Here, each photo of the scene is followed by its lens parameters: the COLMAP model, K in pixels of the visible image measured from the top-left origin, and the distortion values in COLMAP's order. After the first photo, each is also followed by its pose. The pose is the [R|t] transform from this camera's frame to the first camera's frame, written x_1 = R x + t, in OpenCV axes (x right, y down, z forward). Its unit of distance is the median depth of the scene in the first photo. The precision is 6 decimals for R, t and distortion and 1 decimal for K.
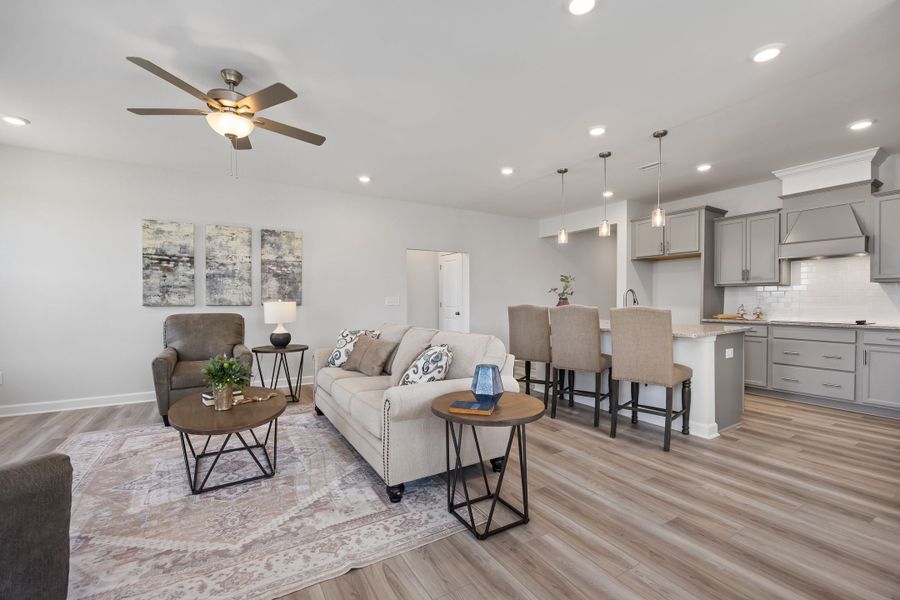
lens RADIAL K [[388.3, 0, 451.4], [0, 388.3, 301.8], [0, 0, 1]] dist [-0.013325, 0.000062]
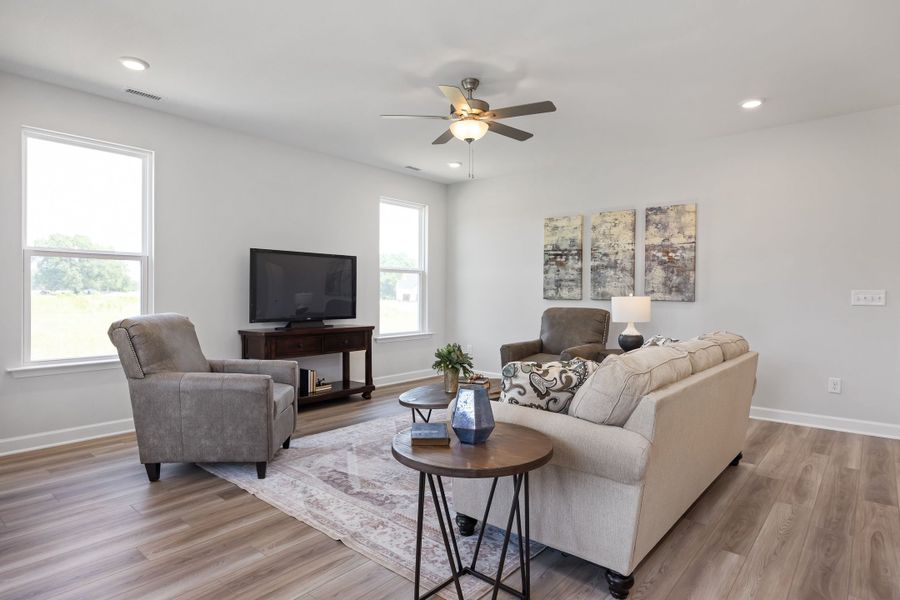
lens RADIAL K [[493.9, 0, 454.0], [0, 493.9, 297.0], [0, 0, 1]] dist [0.000260, -0.000344]
pose [[0.318242, 0.010455, -0.947952, 0.410656], [-0.010256, 0.999919, 0.007585, -0.002632], [0.947954, 0.007309, 0.318323, 0.303341]]
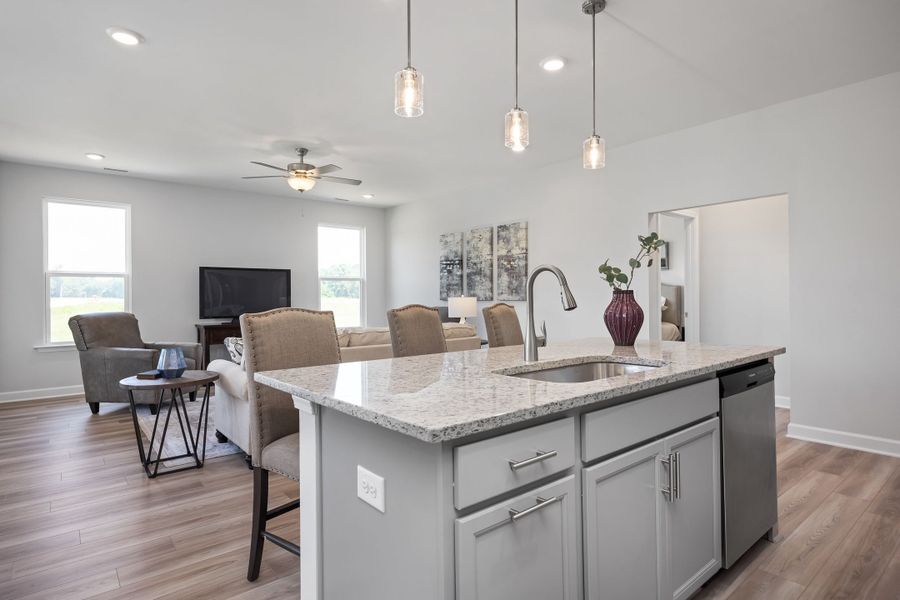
lens RADIAL K [[473.1, 0, 450.0], [0, 473.1, 300.0], [0, 0, 1]] dist [-0.001393, -0.000402]
pose [[0.146142, 0.009588, -0.989217, 0.794613], [0.002417, 0.999947, 0.010049, -0.005196], [0.989261, -0.003860, 0.146111, 0.750853]]
